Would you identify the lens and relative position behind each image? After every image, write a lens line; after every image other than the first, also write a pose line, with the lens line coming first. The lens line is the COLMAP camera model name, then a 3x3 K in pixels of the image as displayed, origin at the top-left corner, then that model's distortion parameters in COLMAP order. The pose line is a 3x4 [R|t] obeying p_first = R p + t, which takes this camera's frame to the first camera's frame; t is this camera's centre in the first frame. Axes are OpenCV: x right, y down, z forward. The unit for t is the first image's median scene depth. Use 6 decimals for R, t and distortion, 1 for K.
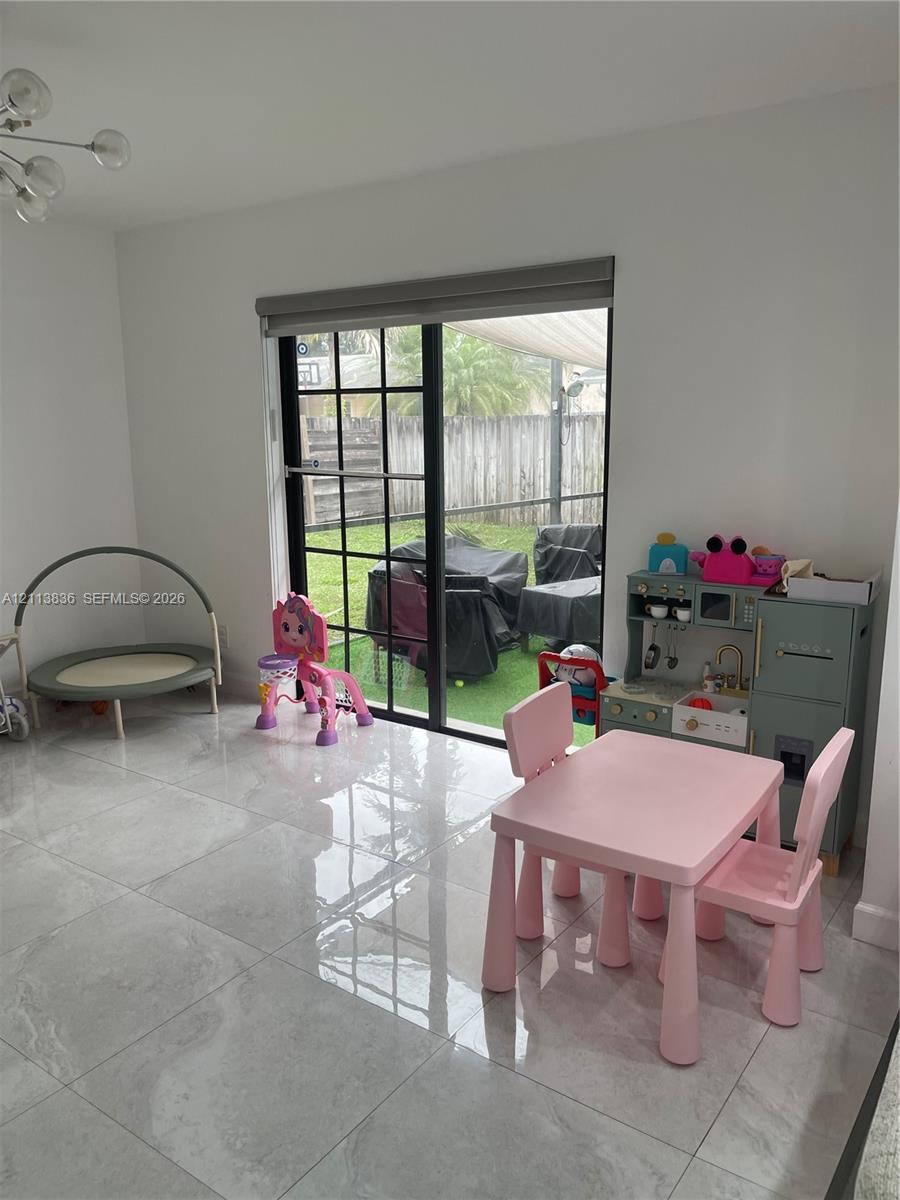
lens RADIAL K [[911.6, 0, 450.0], [0, 911.6, 600.0], [0, 0, 1]] dist [0.048545, 0.000469]
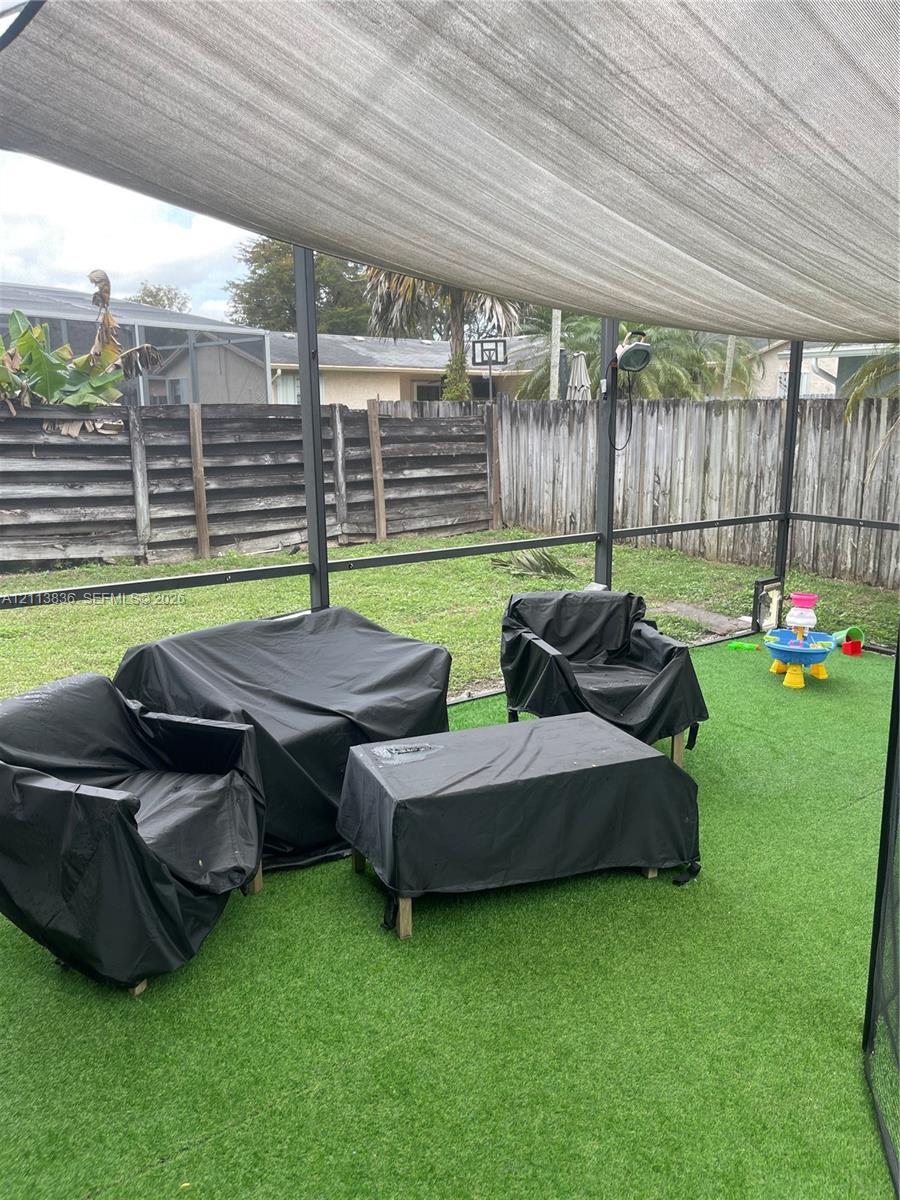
lens RADIAL K [[878.4, 0, 450.0], [0, 878.4, 600.0], [0, 0, 1]] dist [-0.003226, -0.000535]
pose [[0.955528, 0.066001, -0.287419, 0.130418], [-0.057784, 0.997644, 0.036989, -0.056085], [0.289183, -0.018735, 0.957091, 0.266217]]
